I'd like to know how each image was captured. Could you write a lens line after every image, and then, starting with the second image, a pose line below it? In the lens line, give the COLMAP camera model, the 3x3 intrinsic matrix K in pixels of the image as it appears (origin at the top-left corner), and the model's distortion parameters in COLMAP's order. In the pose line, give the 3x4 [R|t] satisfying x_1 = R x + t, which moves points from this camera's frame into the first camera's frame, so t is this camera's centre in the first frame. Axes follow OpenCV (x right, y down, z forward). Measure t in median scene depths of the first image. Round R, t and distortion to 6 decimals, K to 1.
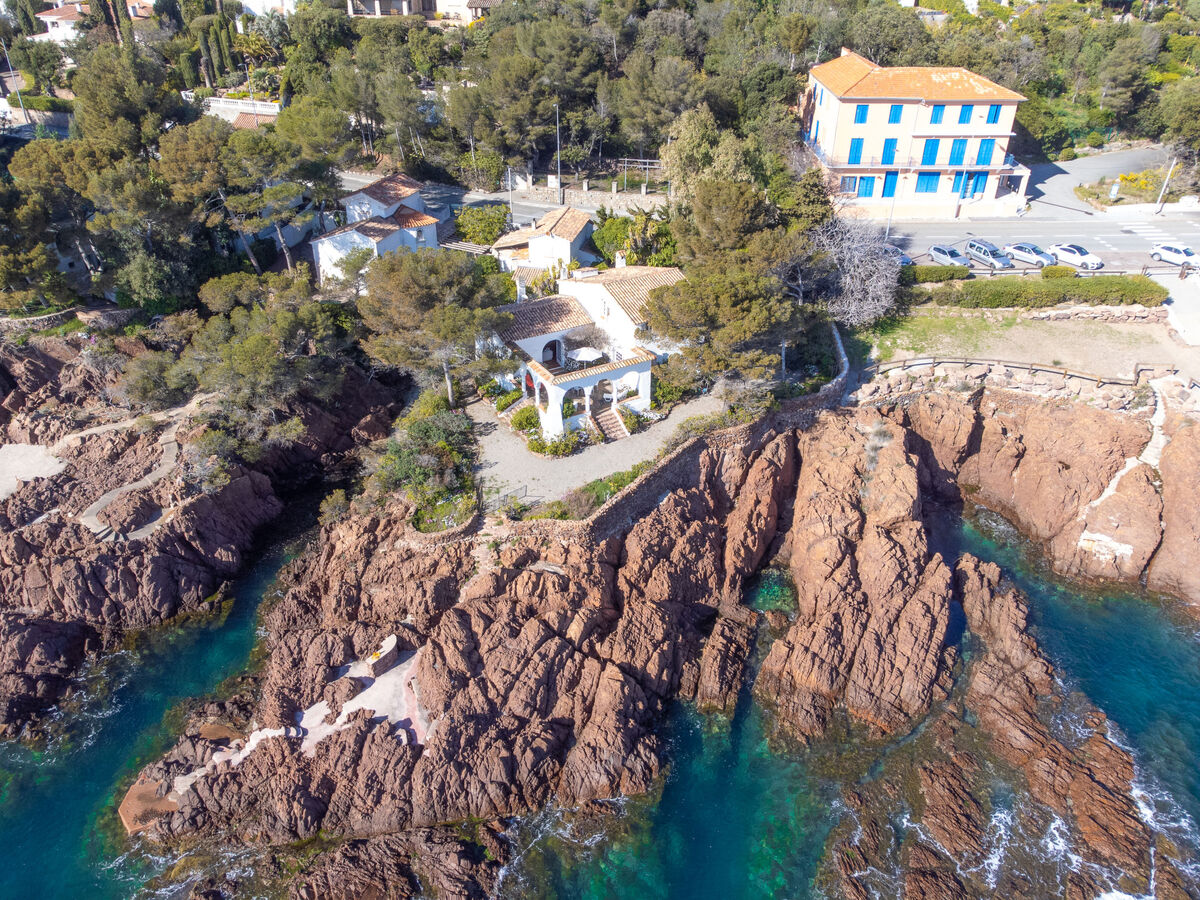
lens RADIAL K [[897.3, 0, 588.5], [0, 897.3, 447.1], [0, 0, 1]] dist [0.011781, 0.013524]
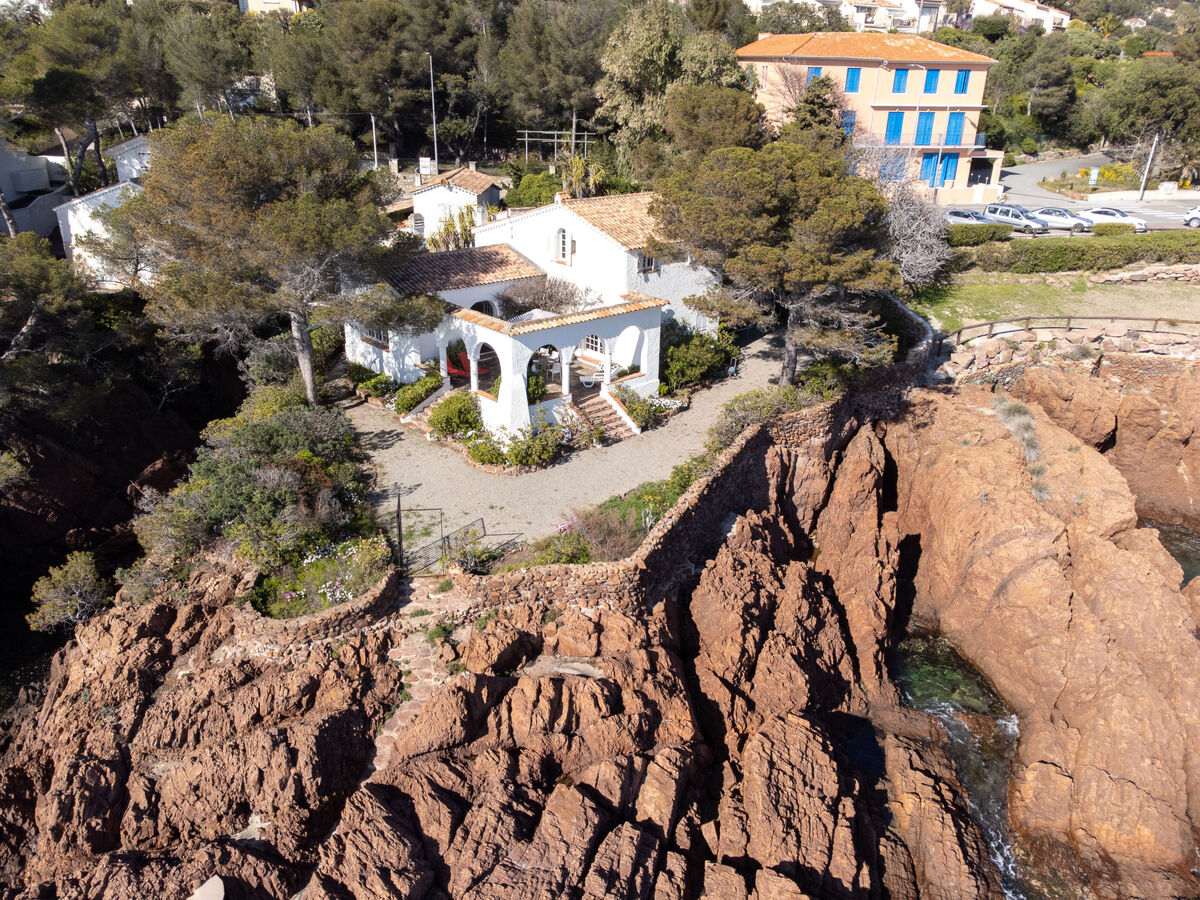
lens RADIAL K [[897.3, 0, 592.3], [0, 897.3, 453.6], [0, 0, 1]] dist [0.011781, 0.013524]
pose [[0.979305, -0.063383, 0.192210, -0.104872], [0.091081, 0.986112, -0.138878, 0.084632], [-0.180738, 0.153510, 0.971477, 0.489343]]
